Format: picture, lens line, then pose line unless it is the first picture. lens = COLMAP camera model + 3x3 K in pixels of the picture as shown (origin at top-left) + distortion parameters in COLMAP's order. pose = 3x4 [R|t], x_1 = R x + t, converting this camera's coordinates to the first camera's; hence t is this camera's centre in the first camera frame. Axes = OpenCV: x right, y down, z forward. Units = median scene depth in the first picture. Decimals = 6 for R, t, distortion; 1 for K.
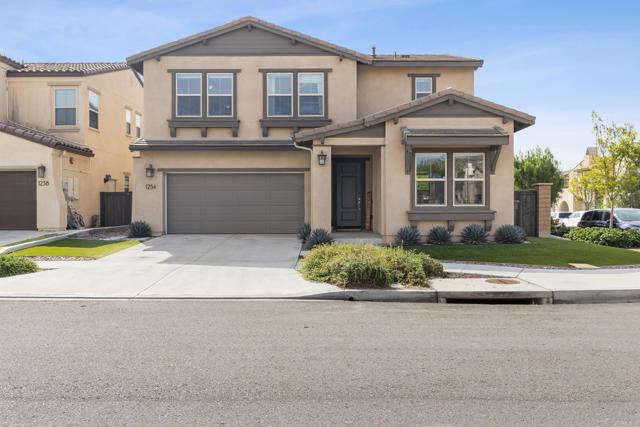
lens RADIAL K [[524.4, 0, 316.8], [0, 524.4, 209.4], [0, 0, 1]] dist [0.000027, -0.003293]
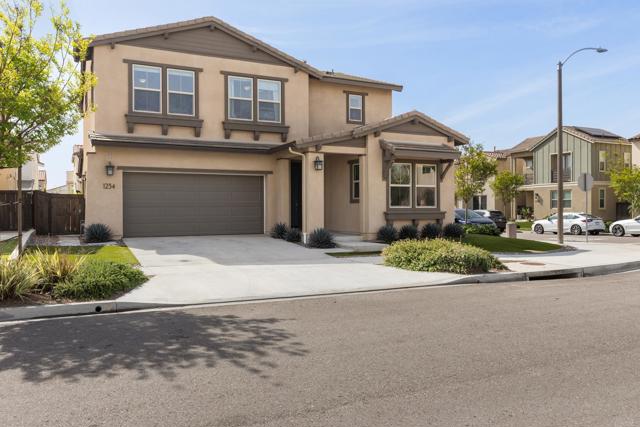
lens RADIAL K [[514.2, 0, 320.4], [0, 514.2, 214.3], [0, 0, 1]] dist [-0.001622, 0.001866]
pose [[0.889926, -0.005723, 0.456068, -0.398204], [0.000787, 0.999939, 0.011012, -0.003421], [-0.456103, -0.009441, 0.889877, 0.034083]]
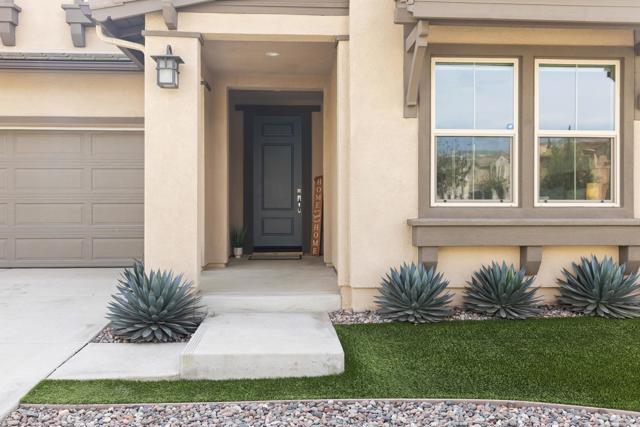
lens RADIAL K [[585.5, 0, 321.1], [0, 585.5, 214.8], [0, 0, 1]] dist [0.016624, 0.000000]
pose [[0.997439, 0.000977, 0.071515, 0.069519], [-0.001678, 0.999951, 0.009739, -0.003186], [-0.071502, -0.009834, 0.997392, 0.503182]]
